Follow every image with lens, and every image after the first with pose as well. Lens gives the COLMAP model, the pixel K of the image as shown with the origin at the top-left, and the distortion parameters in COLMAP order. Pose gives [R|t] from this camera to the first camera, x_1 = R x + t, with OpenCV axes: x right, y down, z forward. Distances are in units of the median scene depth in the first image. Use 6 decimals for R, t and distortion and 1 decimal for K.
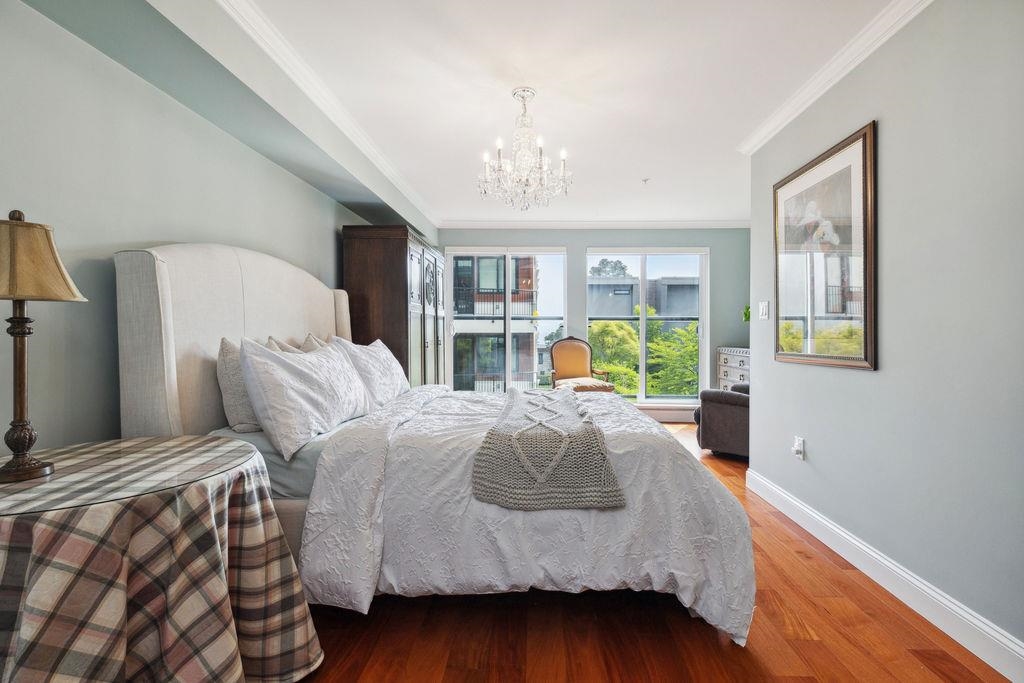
lens RADIAL K [[475.4, 0, 512.3], [0, 475.4, 337.3], [0, 0, 1]] dist [0.002892, 0.000453]
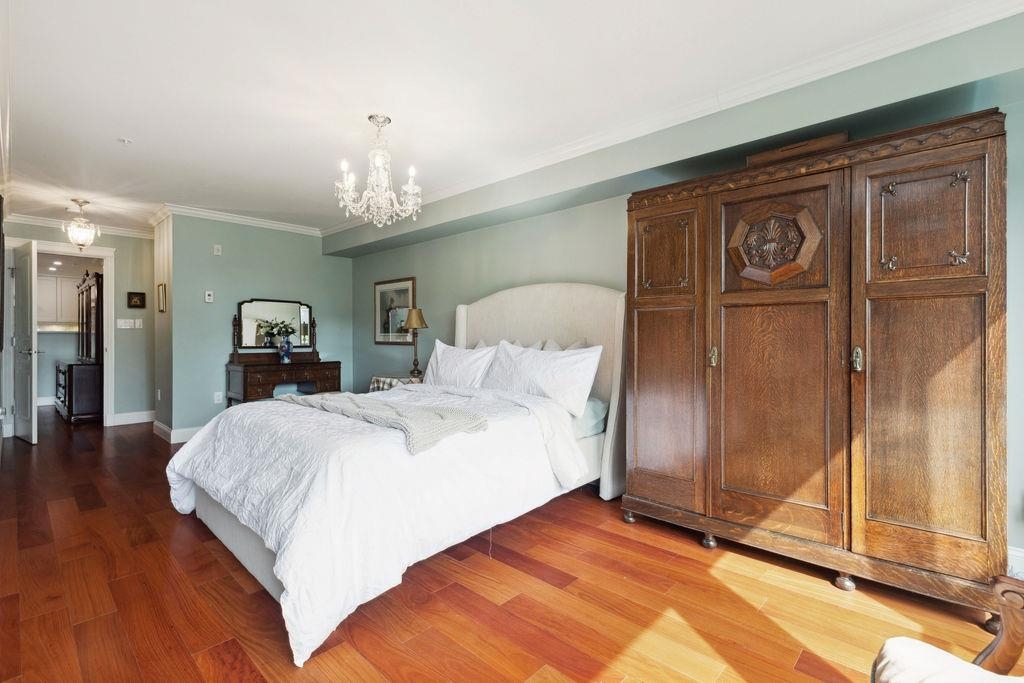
lens RADIAL K [[475.4, 0, 512.3], [0, 475.4, 337.3], [0, 0, 1]] dist [0.002892, 0.000453]
pose [[-0.680178, 0.000516, -0.733047, 0.936106], [-0.007357, 0.999945, 0.007530, -0.024690], [0.733010, 0.010515, -0.680137, 2.983477]]
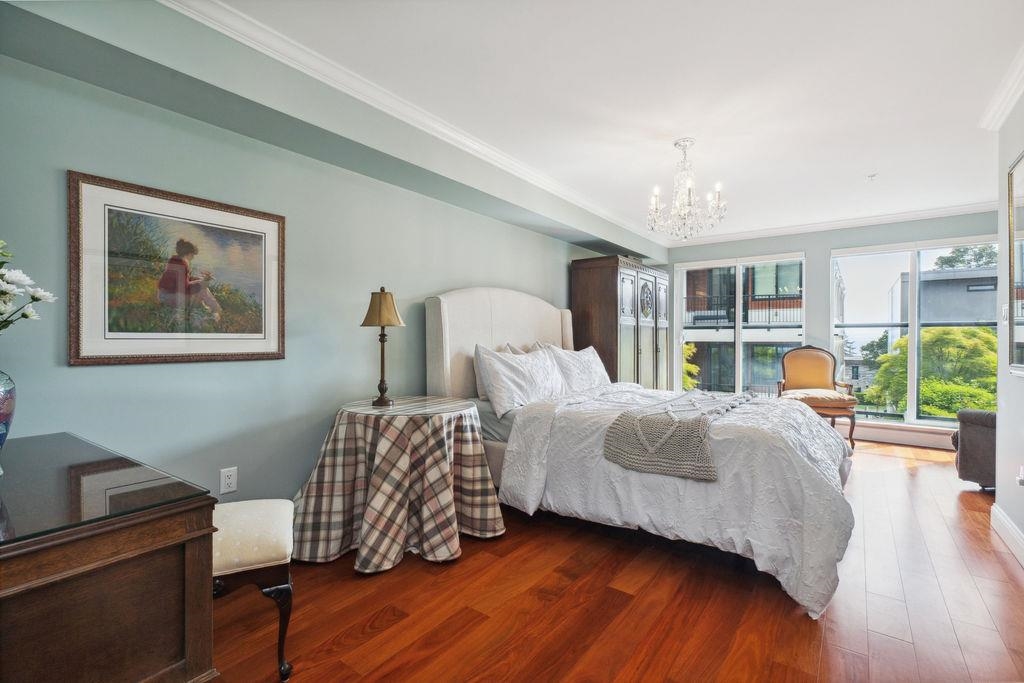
lens RADIAL K [[475.4, 0, 512.3], [0, 475.4, 337.3], [0, 0, 1]] dist [0.002892, 0.000453]
pose [[0.812155, -0.004757, -0.583422, 0.546382], [-0.006483, 0.999831, -0.017176, 0.006091], [0.583405, 0.017732, 0.811987, -0.331043]]
